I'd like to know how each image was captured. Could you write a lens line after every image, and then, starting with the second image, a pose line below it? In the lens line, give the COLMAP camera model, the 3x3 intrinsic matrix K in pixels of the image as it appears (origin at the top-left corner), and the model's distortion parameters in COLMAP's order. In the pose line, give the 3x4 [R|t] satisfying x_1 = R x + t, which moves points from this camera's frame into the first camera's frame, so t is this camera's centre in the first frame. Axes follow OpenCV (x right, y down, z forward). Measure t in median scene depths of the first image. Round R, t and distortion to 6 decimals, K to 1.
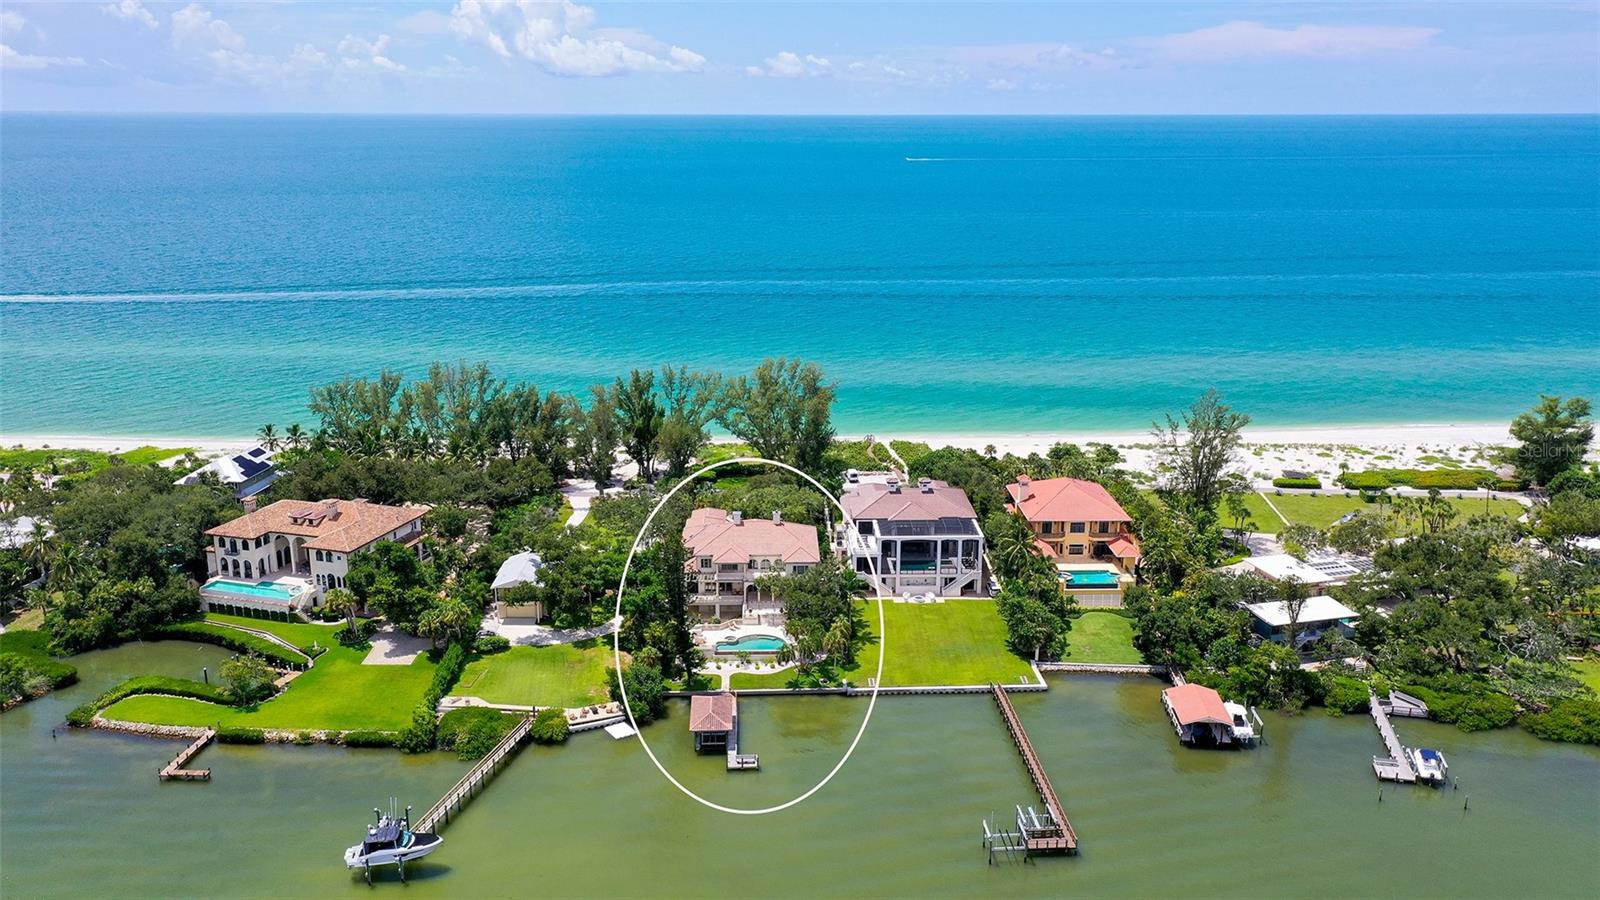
lens RADIAL K [[1289.7, 0, 801.3], [0, 1289.7, 445.8], [0, 0, 1]] dist [0.028784, -0.014914]
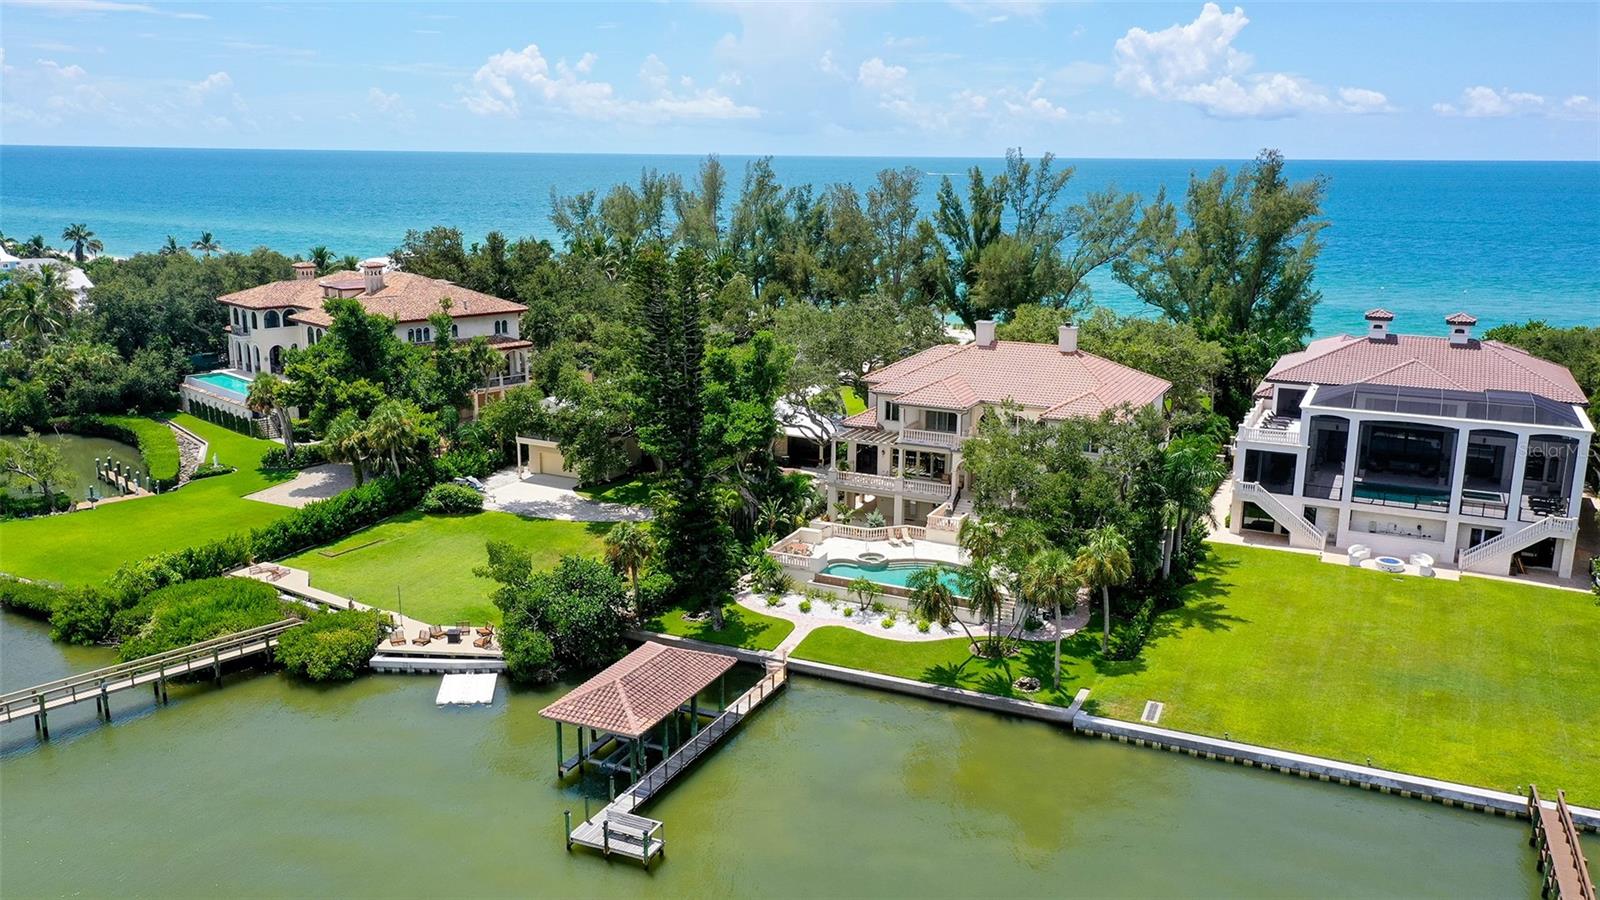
lens RADIAL K [[1289.7, 0, 795.0], [0, 1289.7, 433.0], [0, 0, 1]] dist [0.028784, -0.014914]
pose [[0.886181, 0.104657, -0.451365, 0.117074], [-0.124341, 0.992140, -0.014080, 0.118789], [0.446343, 0.068600, 0.892229, 0.604506]]
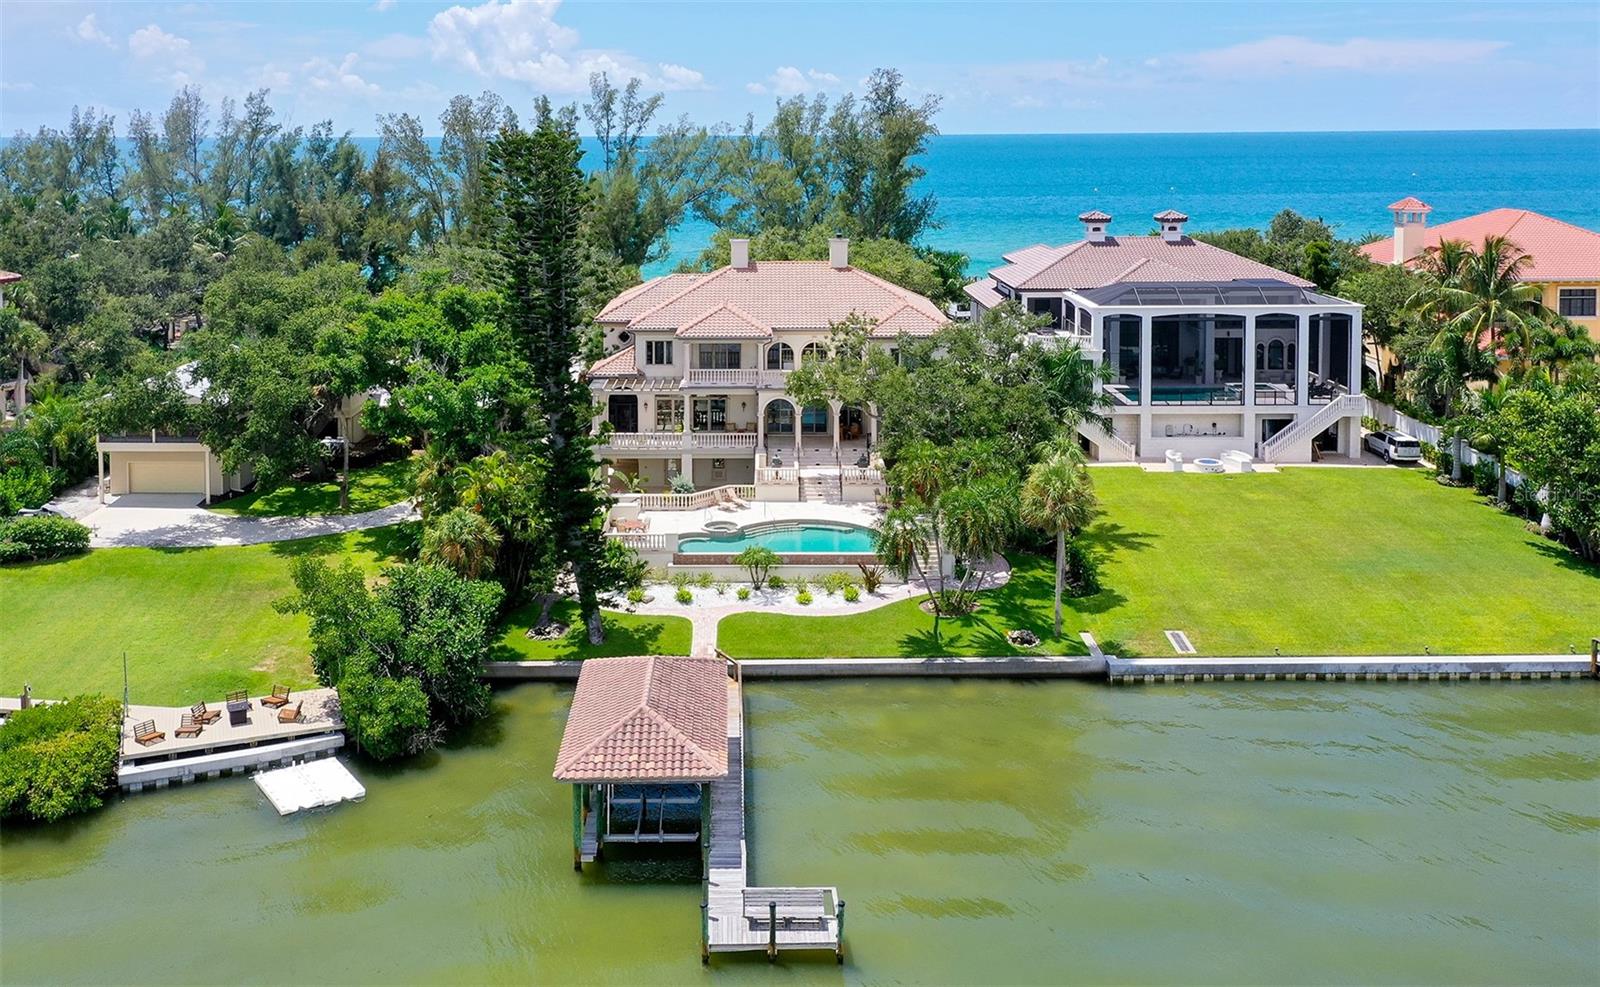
lens RADIAL K [[1461.2, 0, 747.7], [0, 1461.2, 208.6], [0, 0, 1]] dist [0.011804, 0.000000]
pose [[0.999318, -0.003634, -0.036741, -0.033767], [-0.003874, 0.979326, -0.202253, 0.147683], [0.036716, 0.202257, 0.978644, 0.612447]]
